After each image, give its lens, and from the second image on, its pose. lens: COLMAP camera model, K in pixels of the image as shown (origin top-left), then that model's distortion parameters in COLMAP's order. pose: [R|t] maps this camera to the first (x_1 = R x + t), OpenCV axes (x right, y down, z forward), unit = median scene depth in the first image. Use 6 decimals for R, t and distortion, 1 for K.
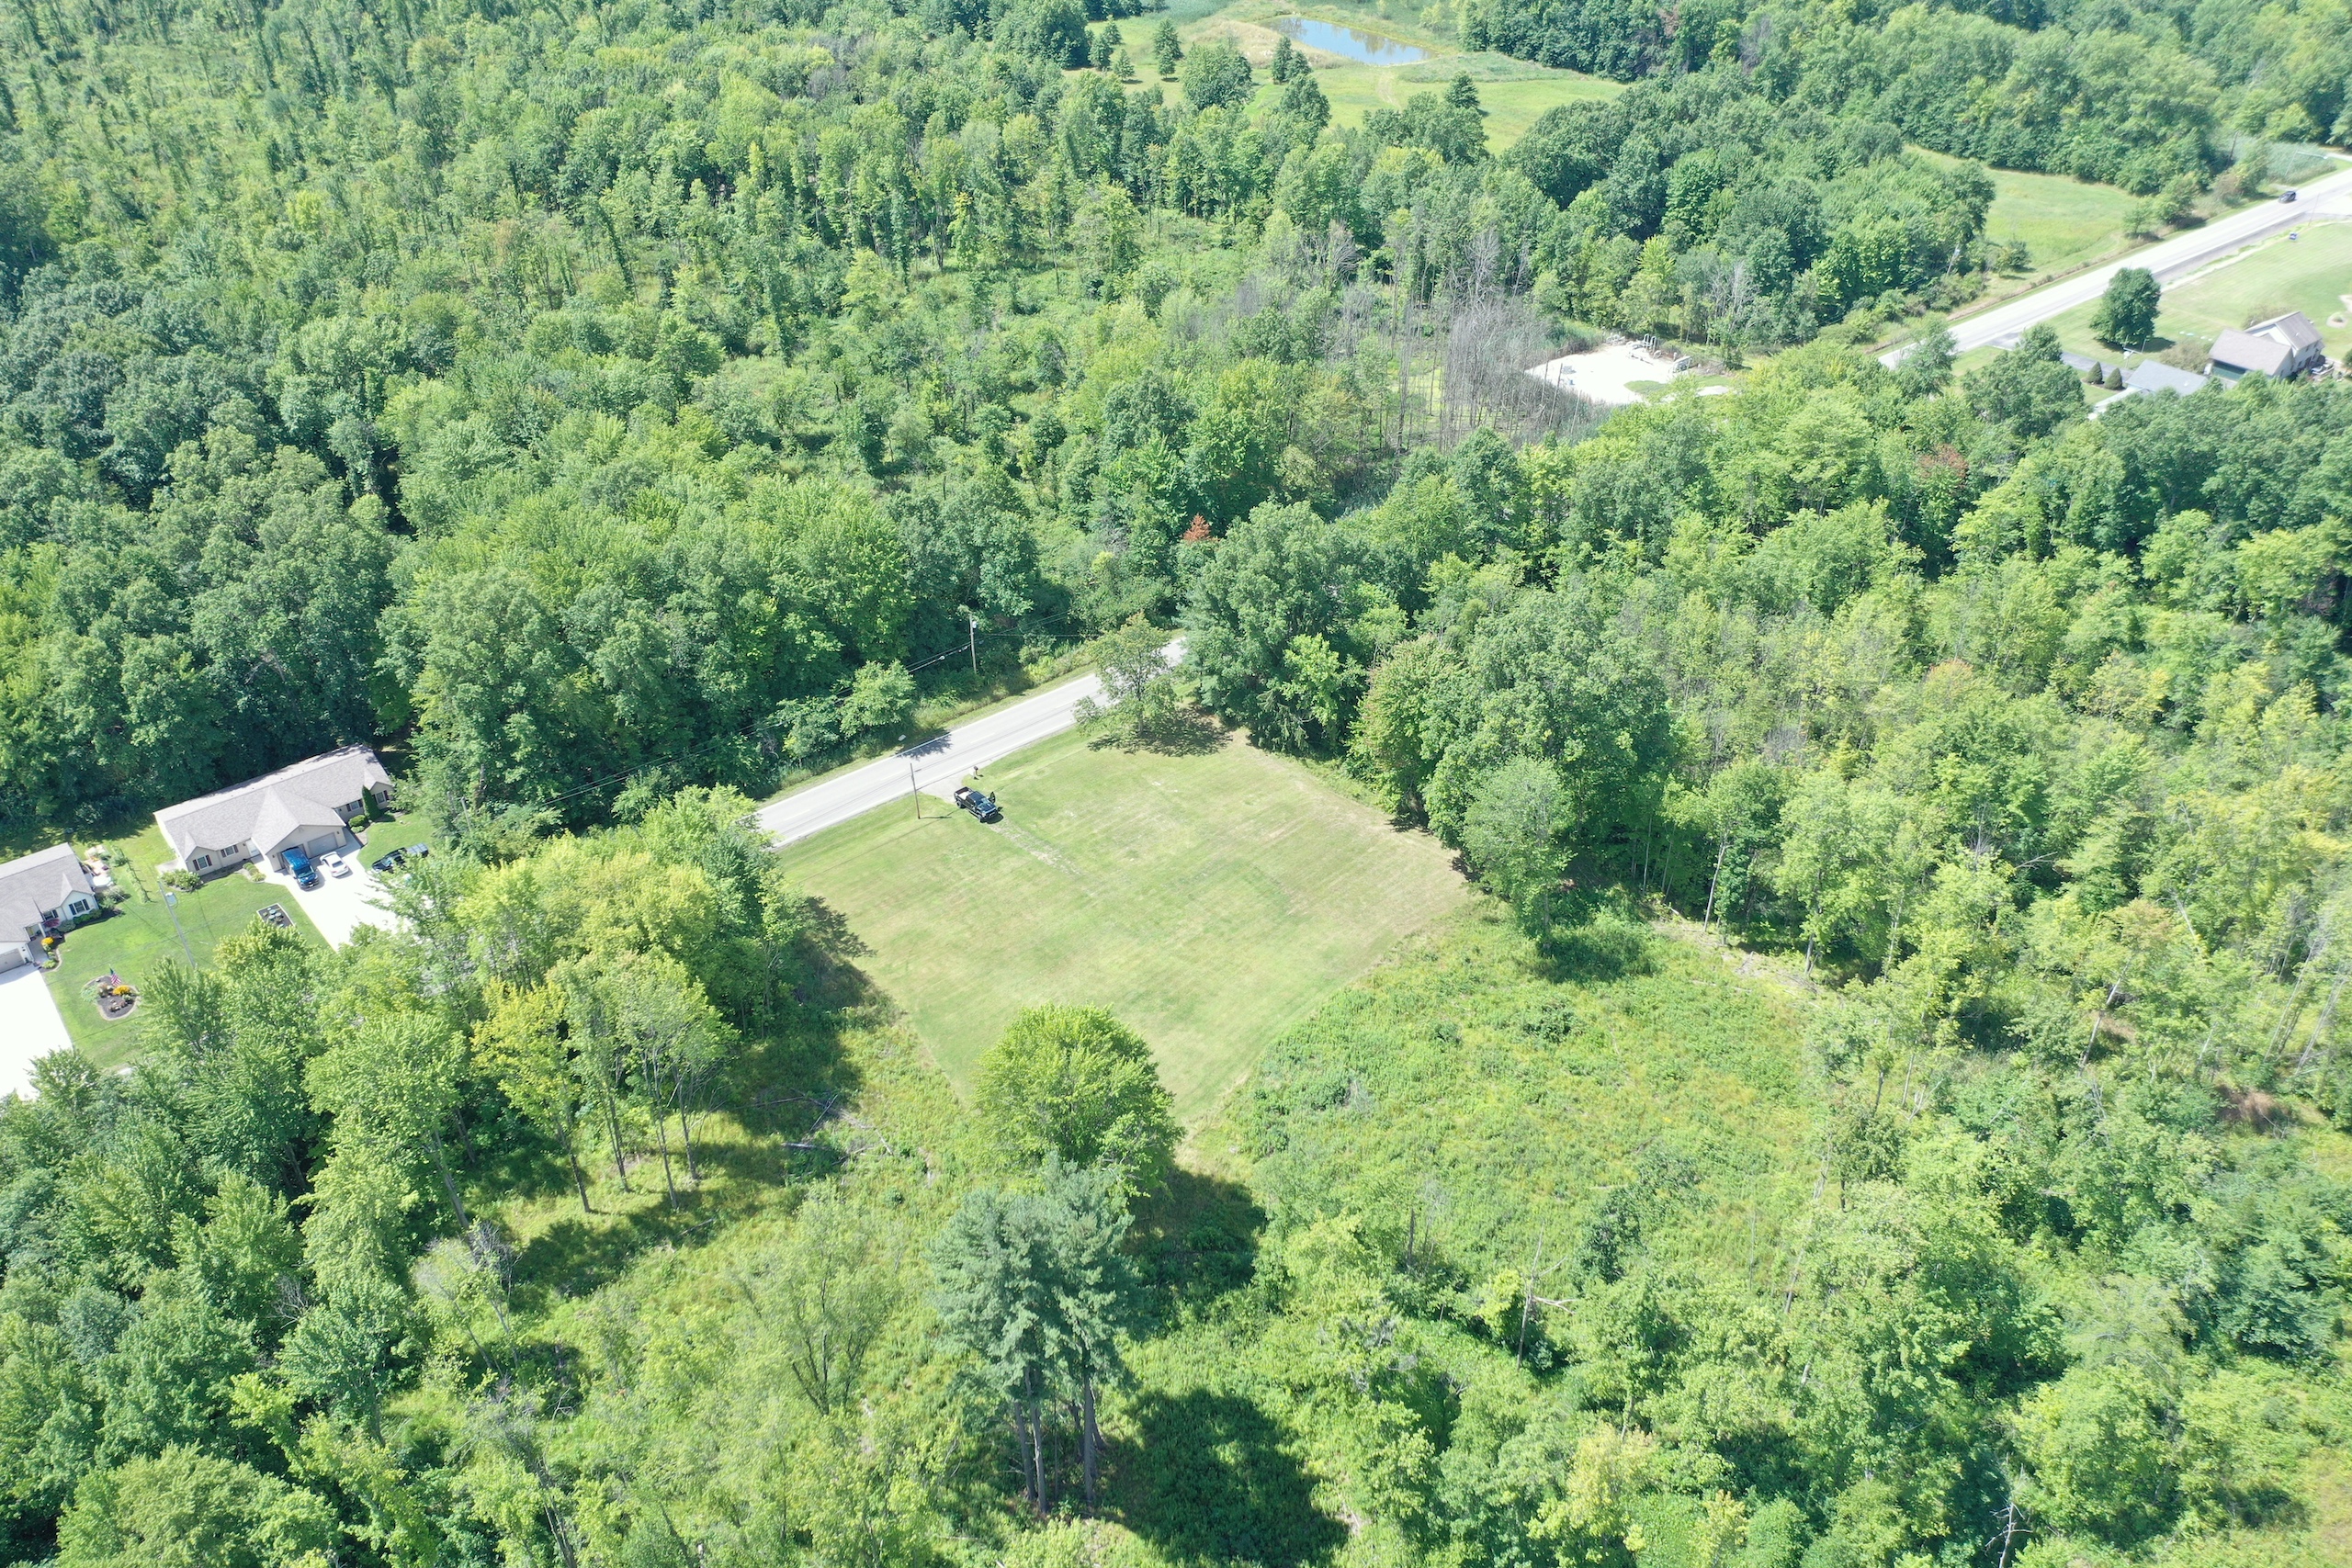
lens RADIAL K [[1817.1, 0, 1176.0], [0, 1817.1, 784.0], [0, 0, 1]] dist [-0.018584, 0.005677]
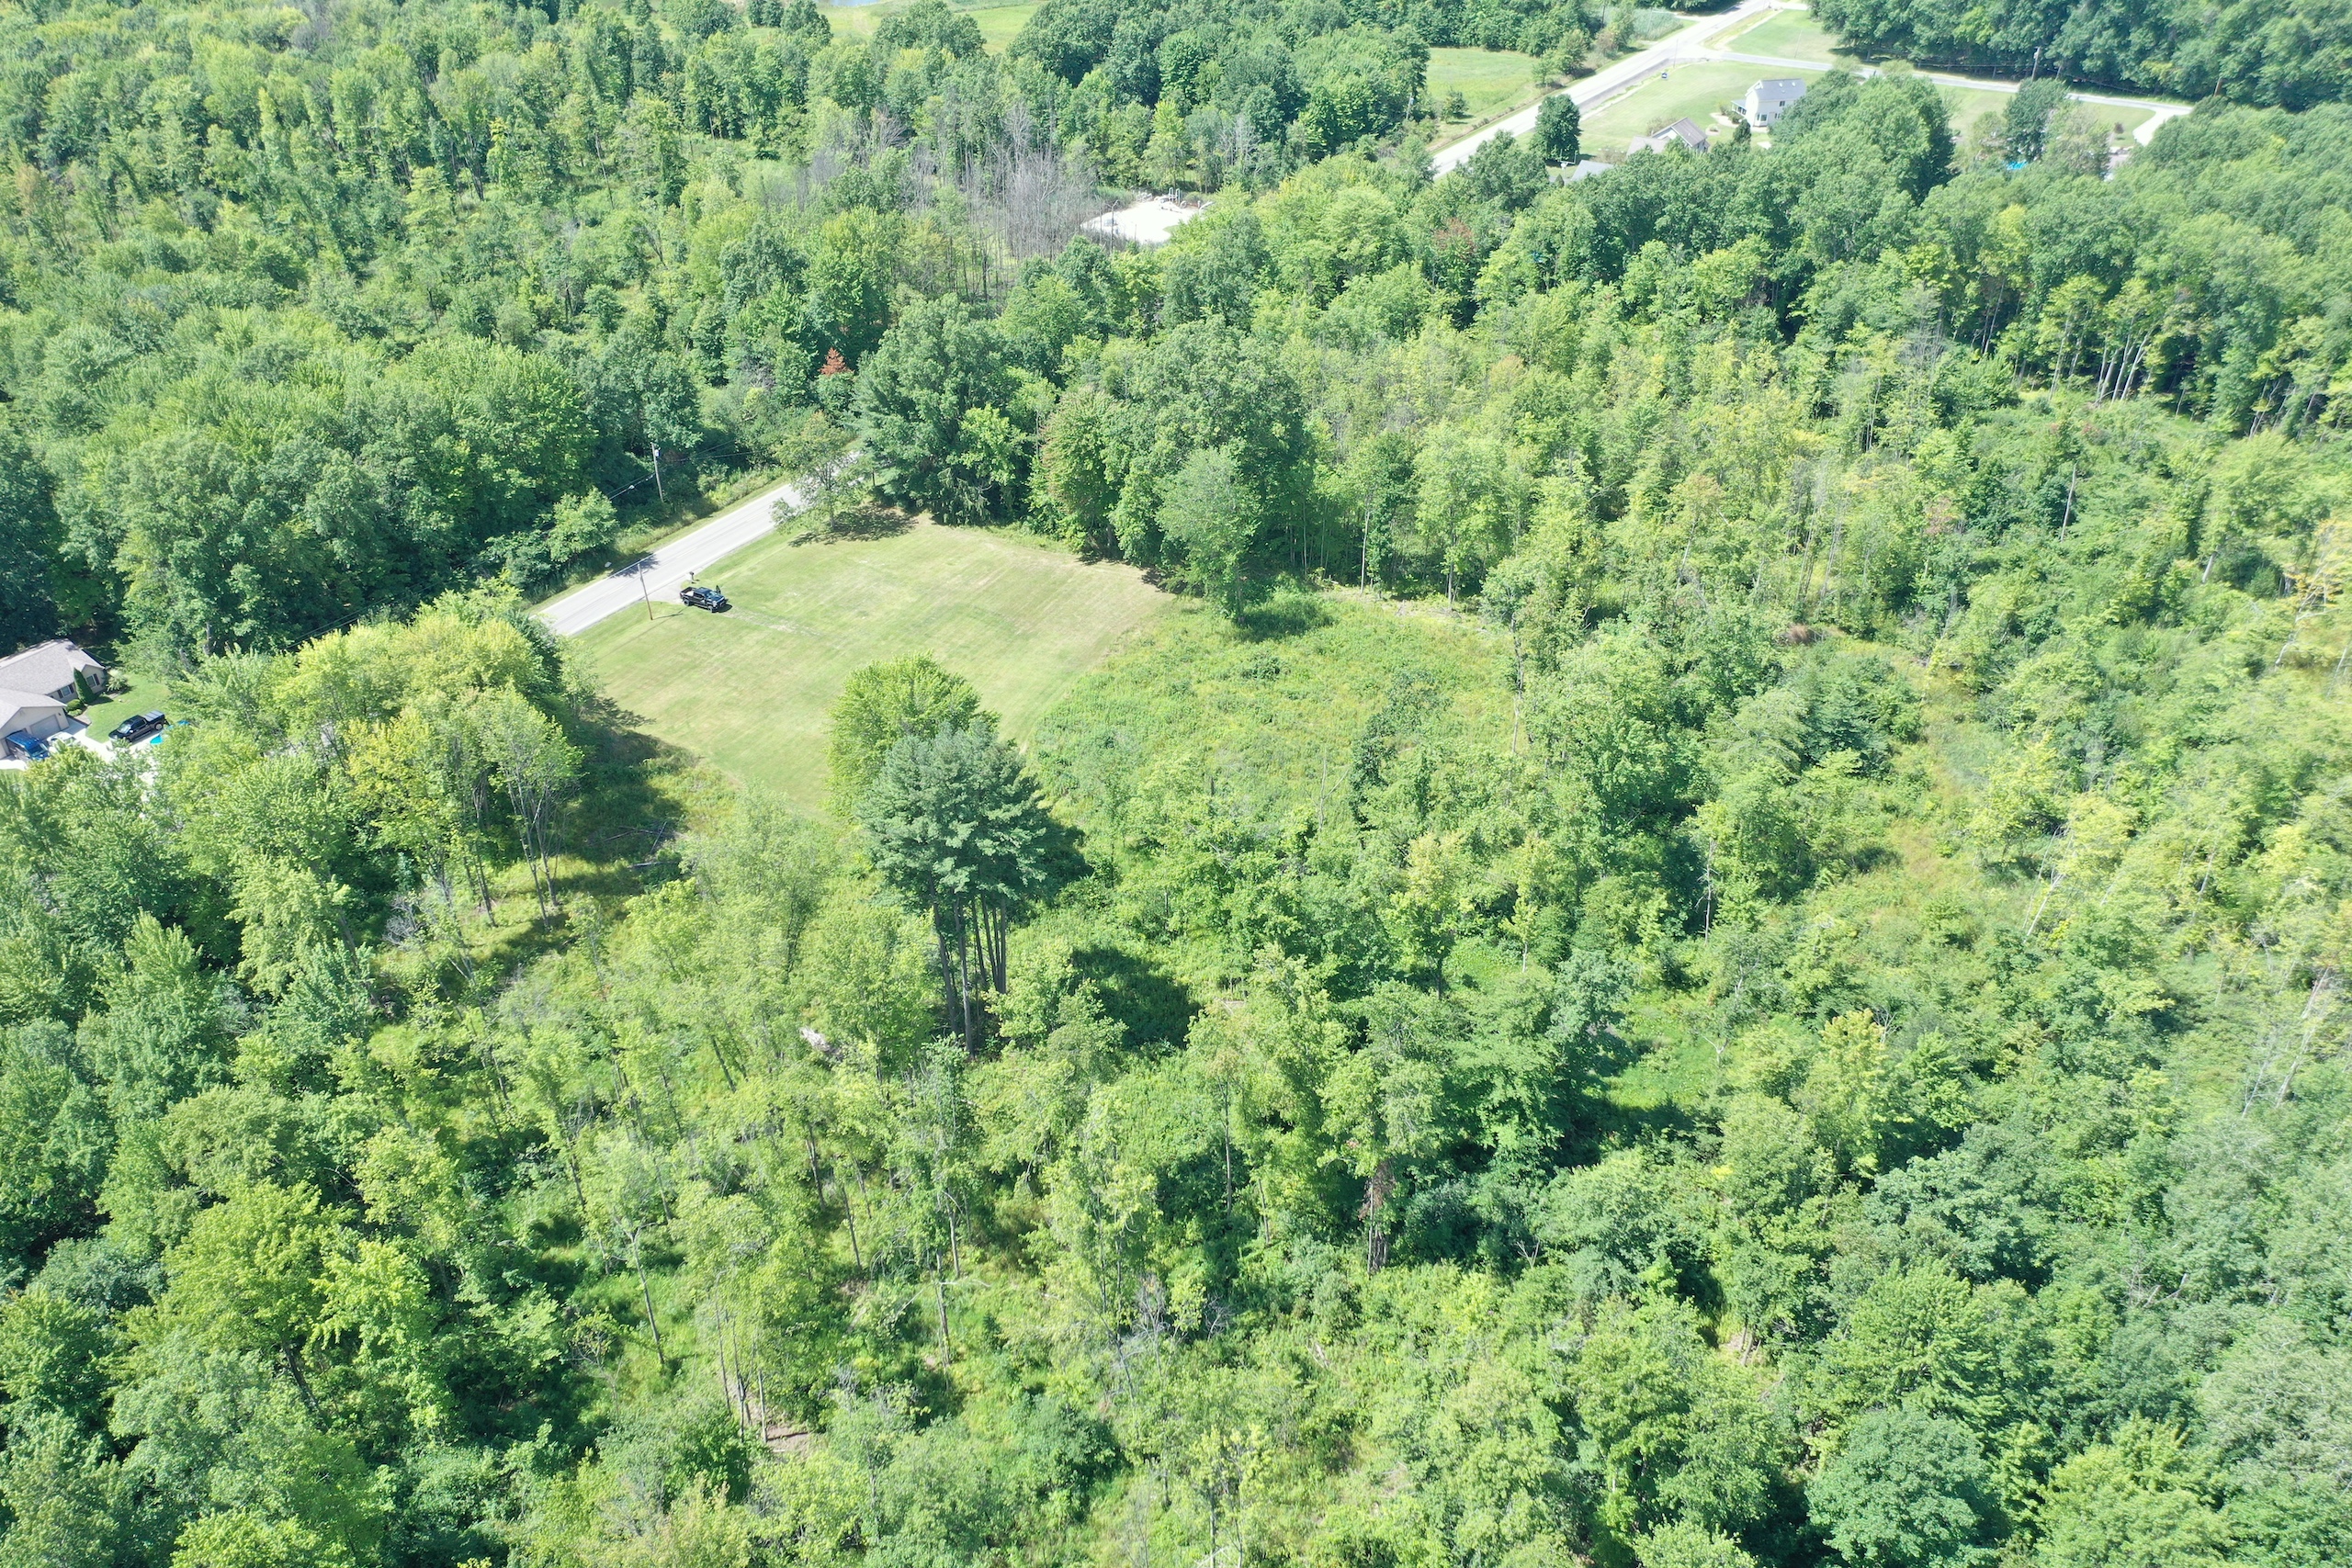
lens RADIAL K [[1817.1, 0, 1176.0], [0, 1817.1, 784.0], [0, 0, 1]] dist [-0.018584, 0.005677]
pose [[0.950550, -0.171828, 0.258708, -0.132850], [0.173154, 0.984733, 0.017830, 0.139715], [-0.257822, 0.027848, 0.965791, -0.099563]]
